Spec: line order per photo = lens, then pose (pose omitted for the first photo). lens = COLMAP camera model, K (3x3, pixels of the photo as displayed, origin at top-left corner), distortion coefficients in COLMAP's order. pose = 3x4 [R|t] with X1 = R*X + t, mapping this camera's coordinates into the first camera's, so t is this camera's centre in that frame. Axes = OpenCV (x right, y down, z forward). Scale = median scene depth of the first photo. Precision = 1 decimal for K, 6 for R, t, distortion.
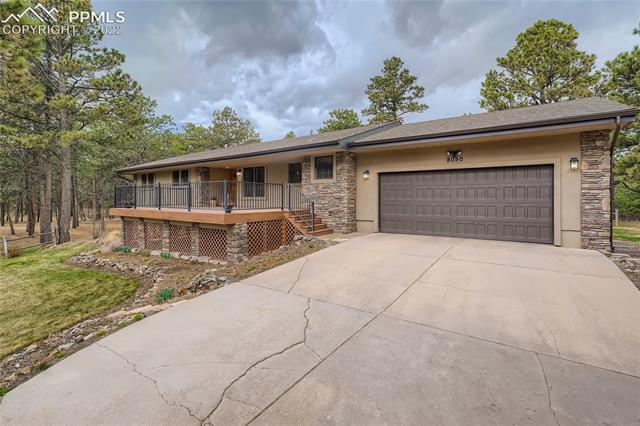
lens RADIAL K [[296.1, 0, 322.2], [0, 296.1, 210.9], [0, 0, 1]] dist [-0.000586, -0.000054]
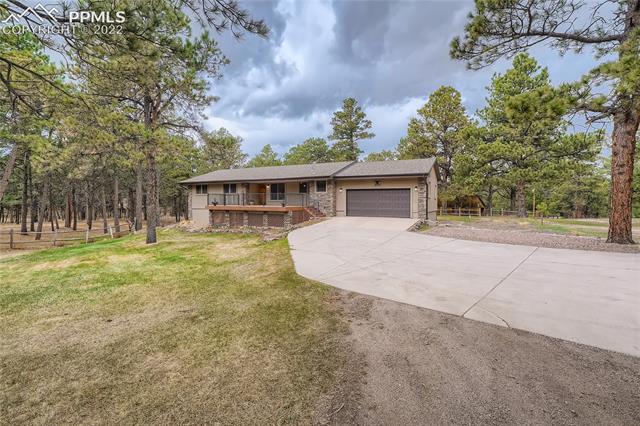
lens RADIAL K [[296.1, 0, 318.7], [0, 296.1, 210.6], [0, 0, 1]] dist [-0.000586, -0.000054]
pose [[0.990836, -0.001672, 0.135062, -0.295966], [0.002653, 0.999971, -0.007085, 0.044240], [-0.135046, 0.007379, 0.990812, -1.101486]]
